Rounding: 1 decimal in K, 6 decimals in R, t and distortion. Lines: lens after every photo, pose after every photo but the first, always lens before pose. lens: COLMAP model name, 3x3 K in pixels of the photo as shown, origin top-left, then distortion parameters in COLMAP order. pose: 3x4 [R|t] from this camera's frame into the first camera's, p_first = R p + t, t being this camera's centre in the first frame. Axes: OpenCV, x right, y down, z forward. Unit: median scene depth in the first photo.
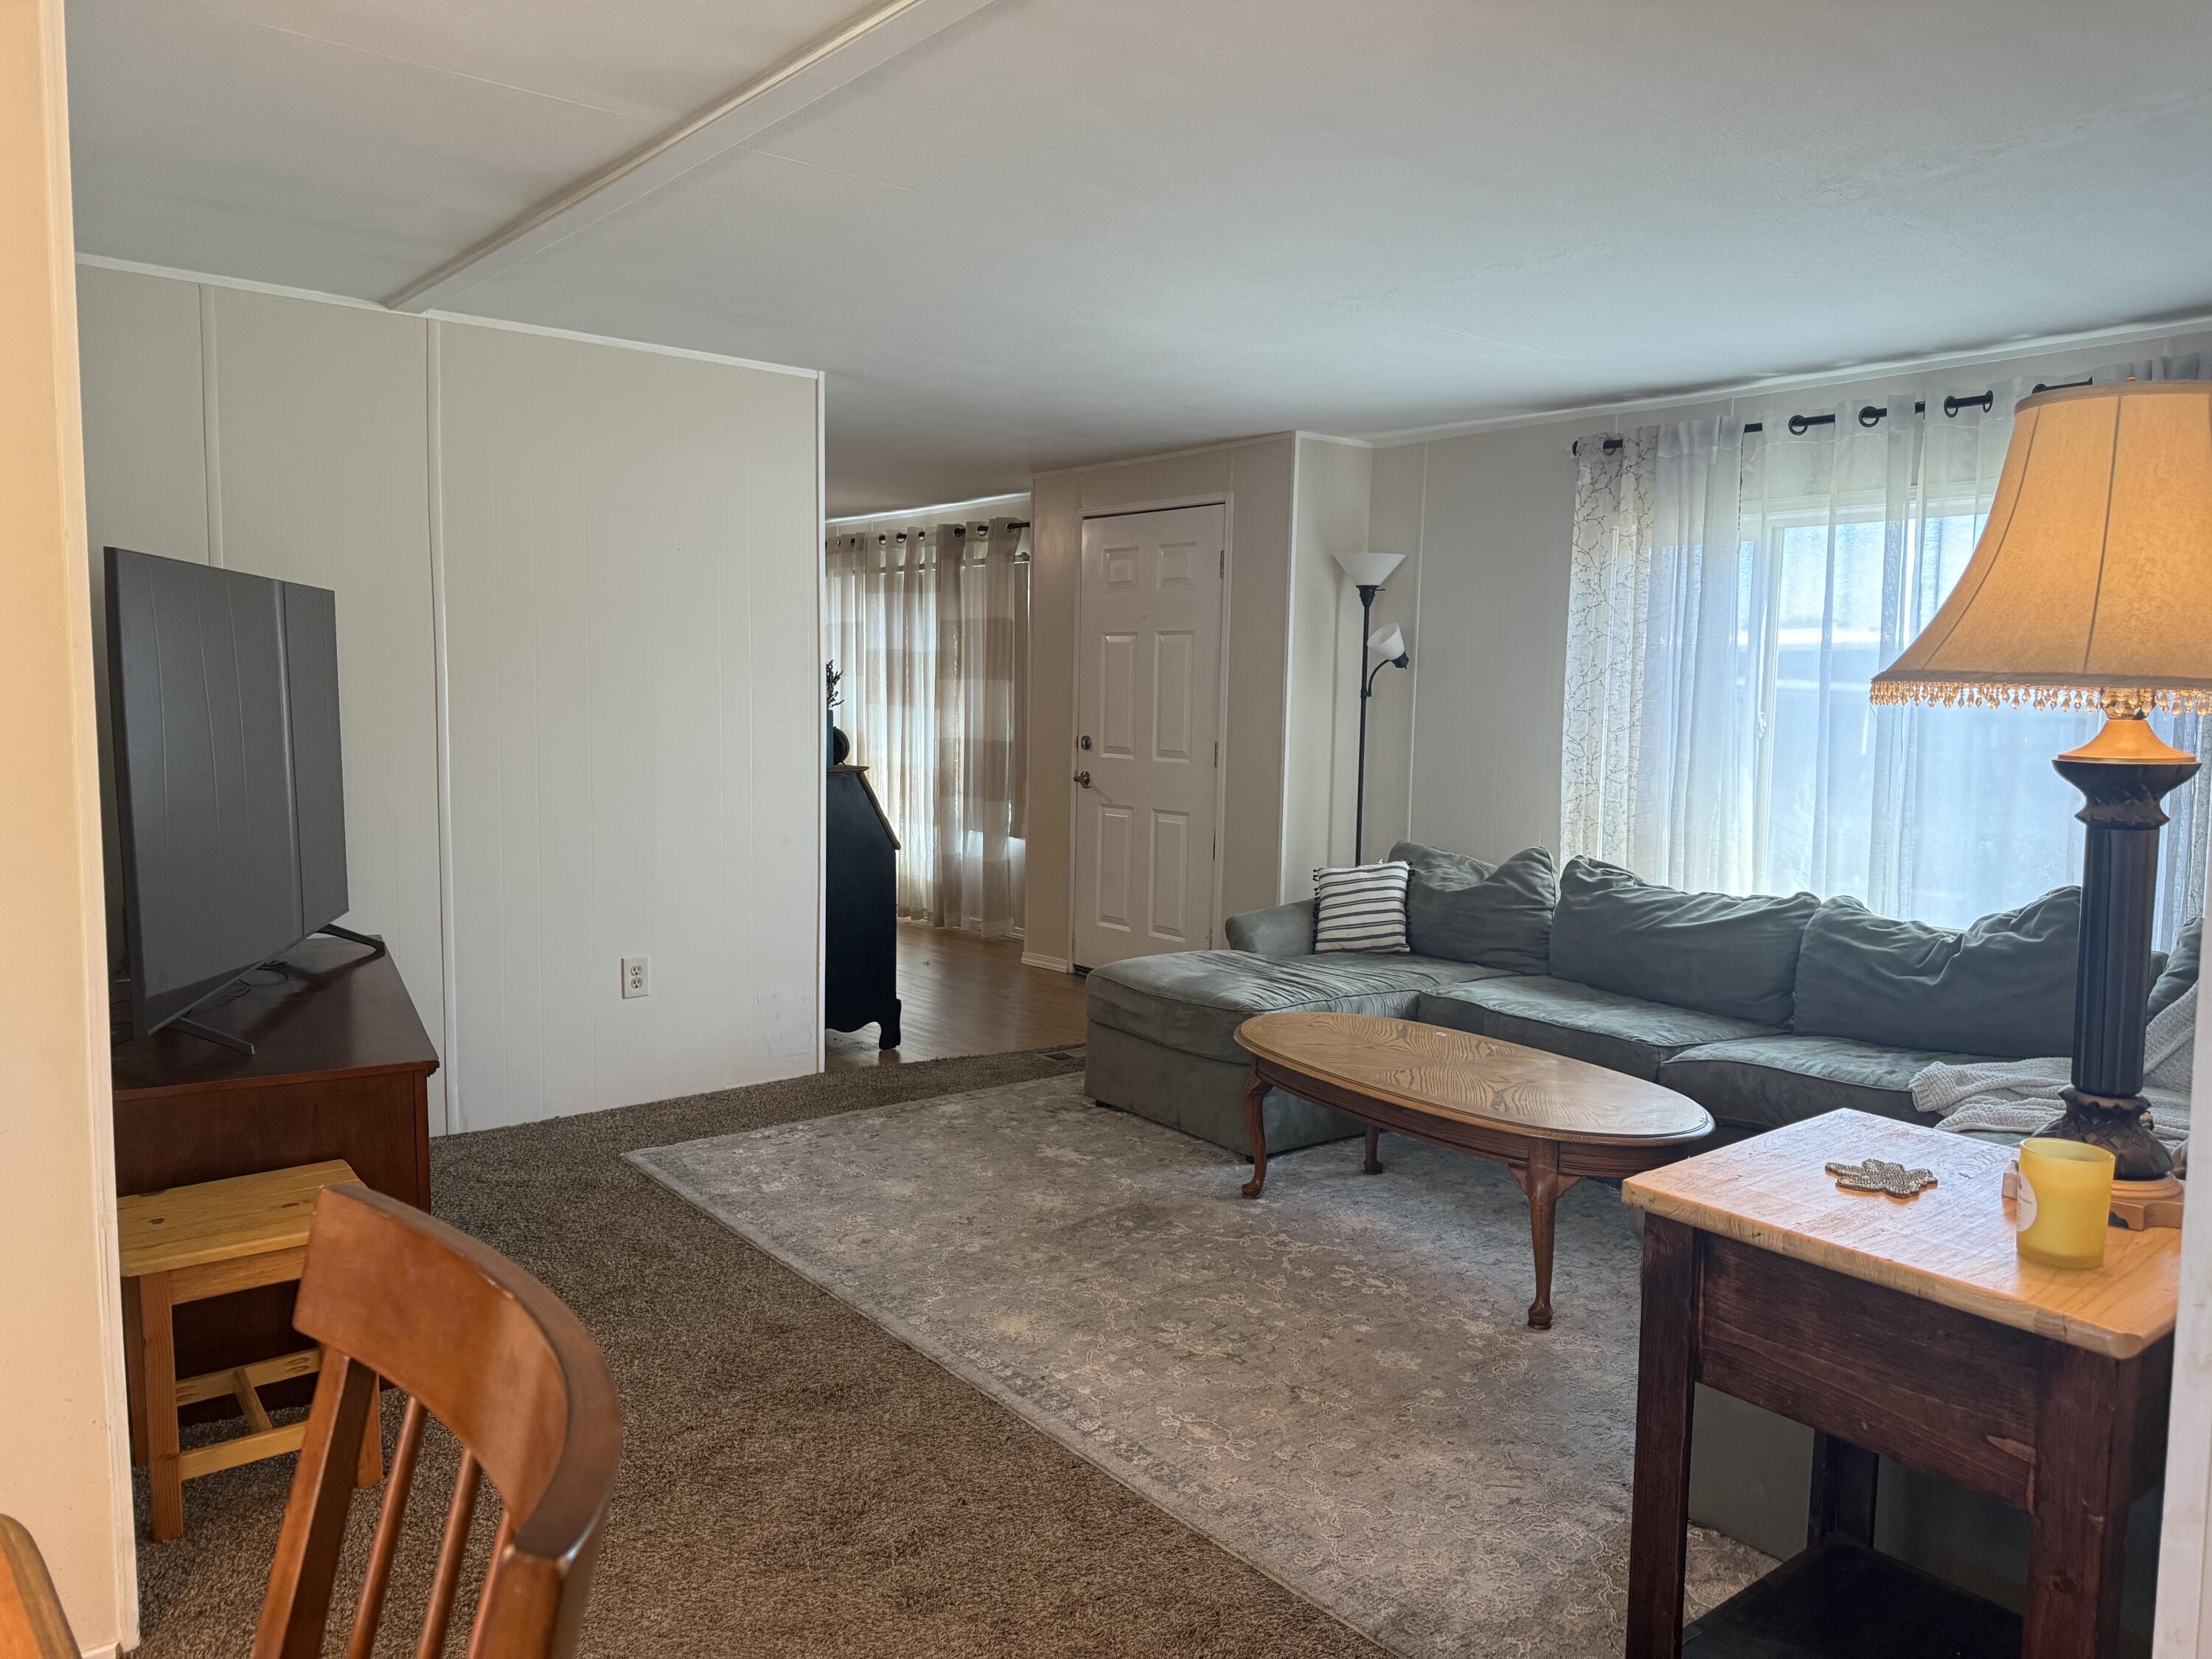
lens RADIAL K [[1561.2, 0, 1134.6], [0, 1561.2, 885.4], [0, 0, 1]] dist [0.091768, -0.142258]
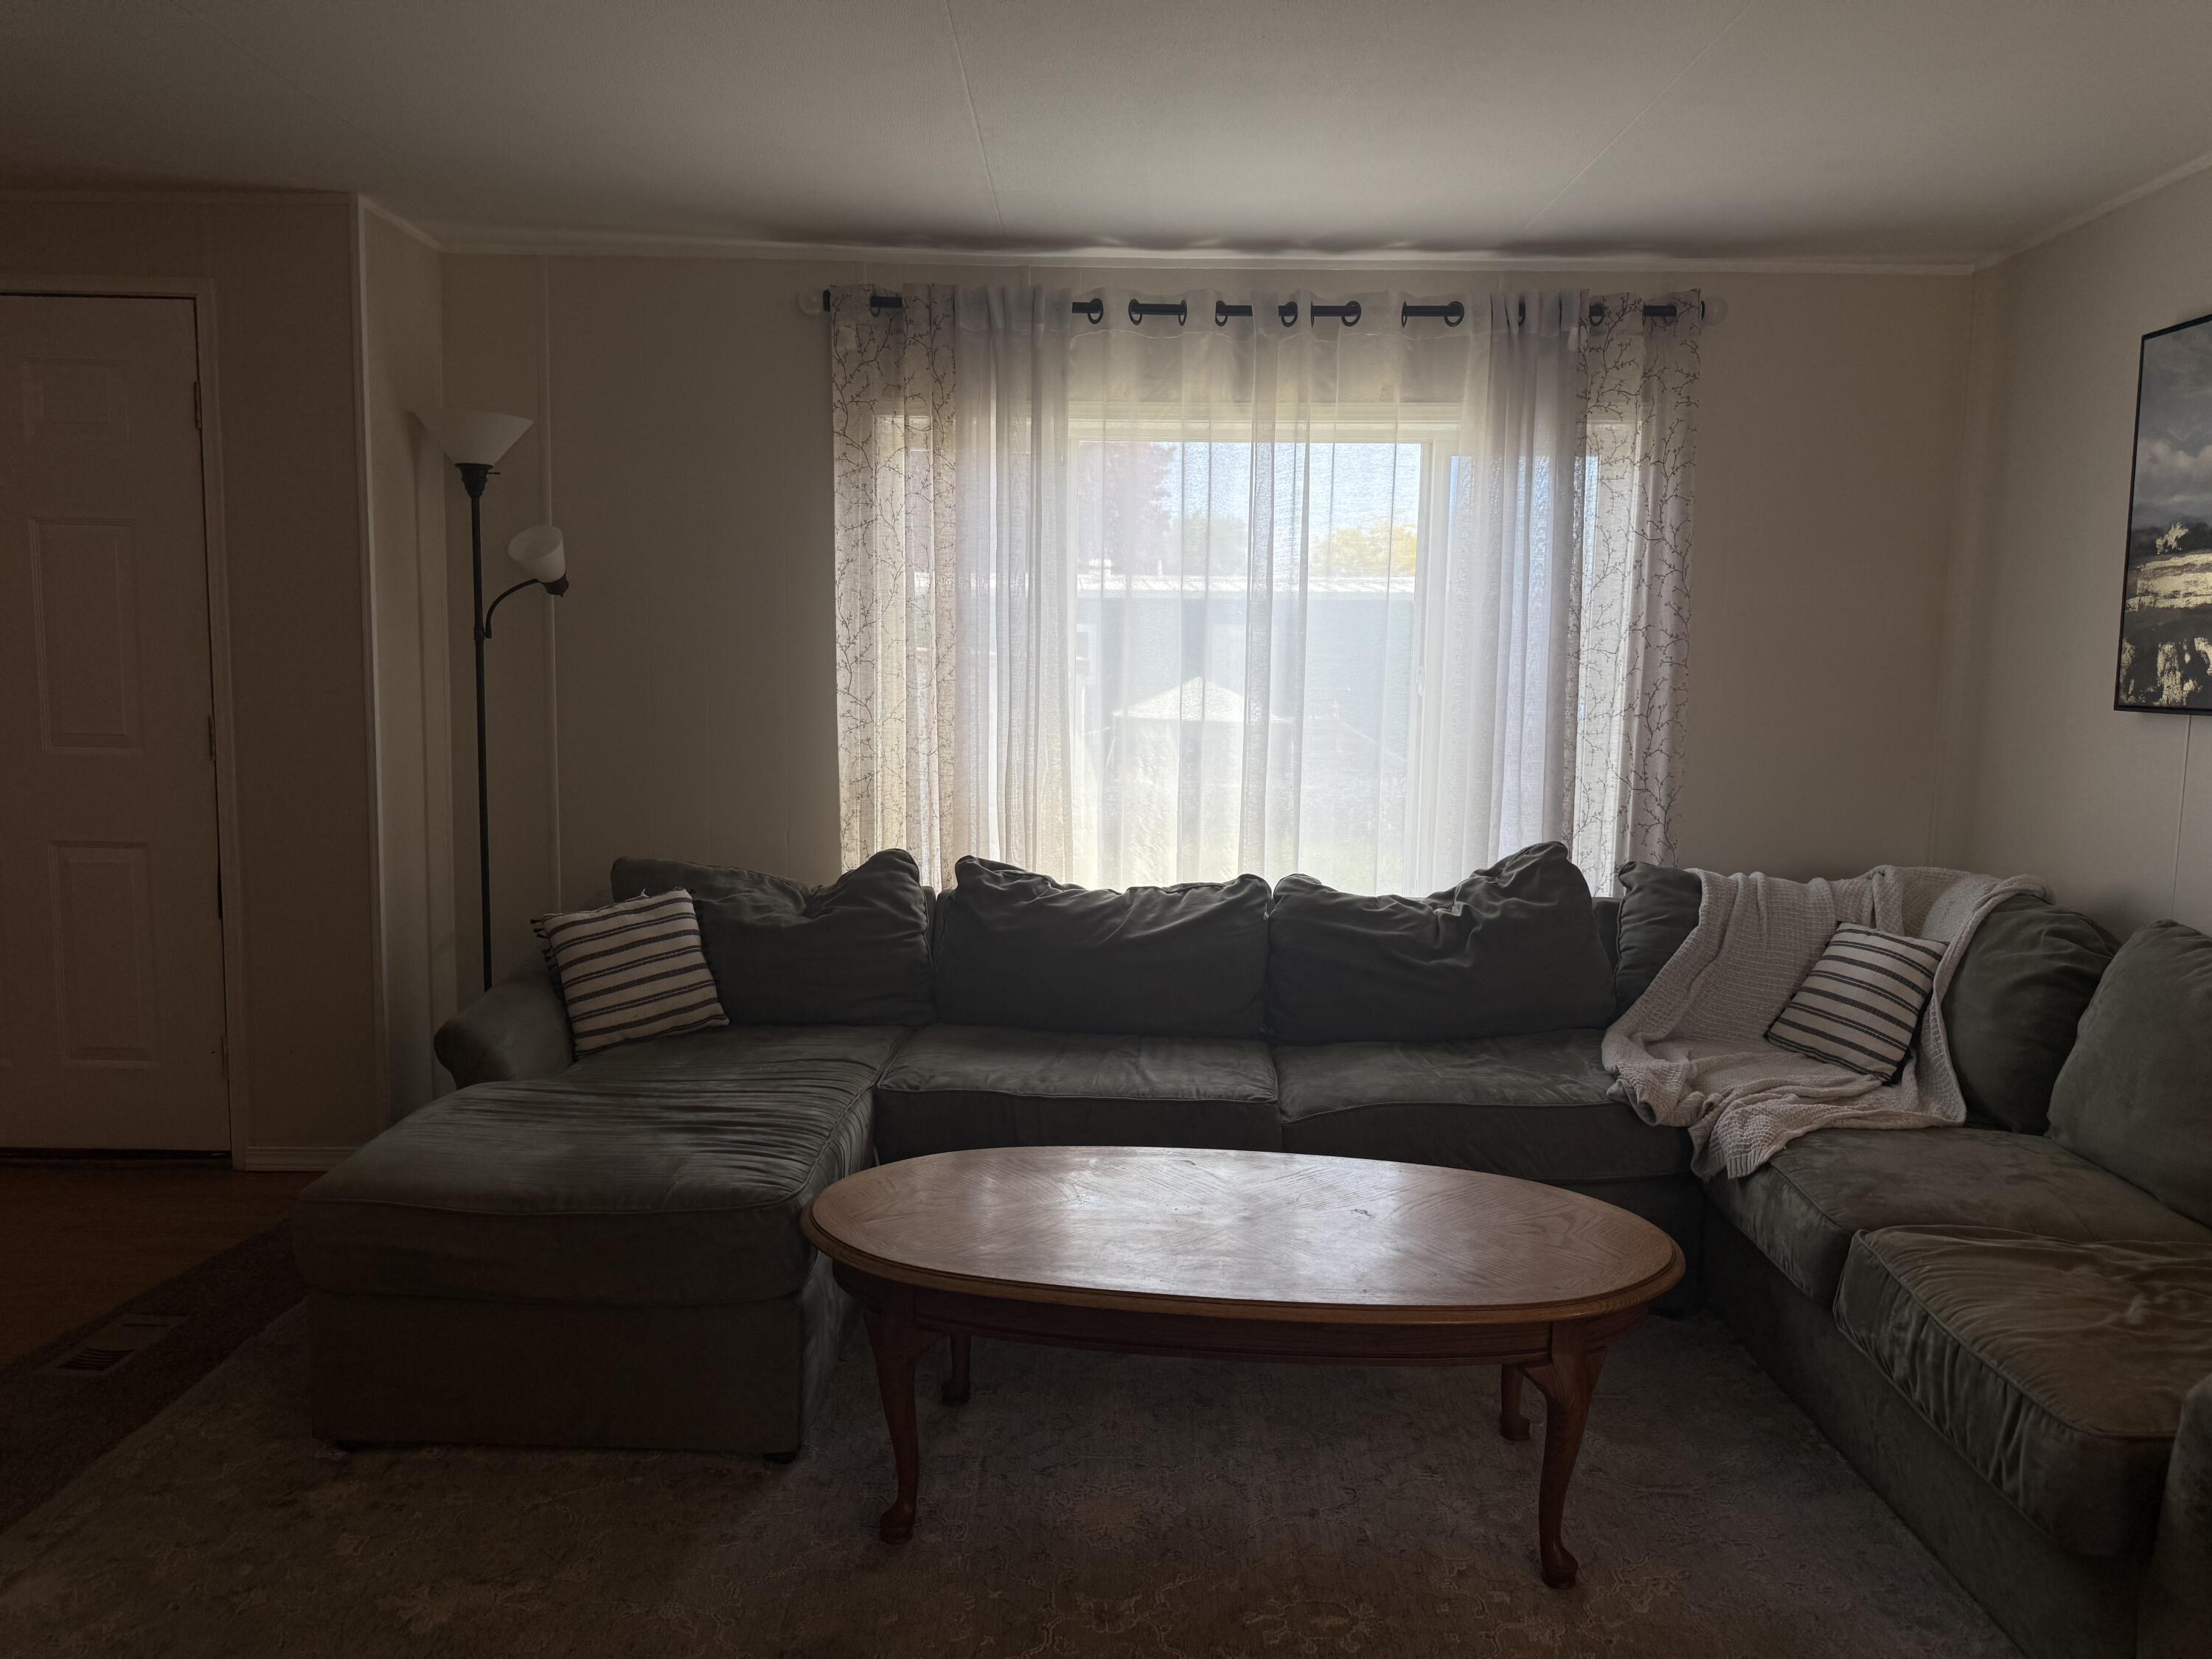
lens RADIAL K [[1575.6, 0, 1126.9], [0, 1575.6, 834.0], [0, 0, 1]] dist [0.052349, -0.057521]
pose [[0.638839, -0.100557, 0.762740, -0.236219], [0.092270, 0.994280, 0.053800, -0.062719], [-0.763787, 0.036009, 0.644463, 0.466426]]
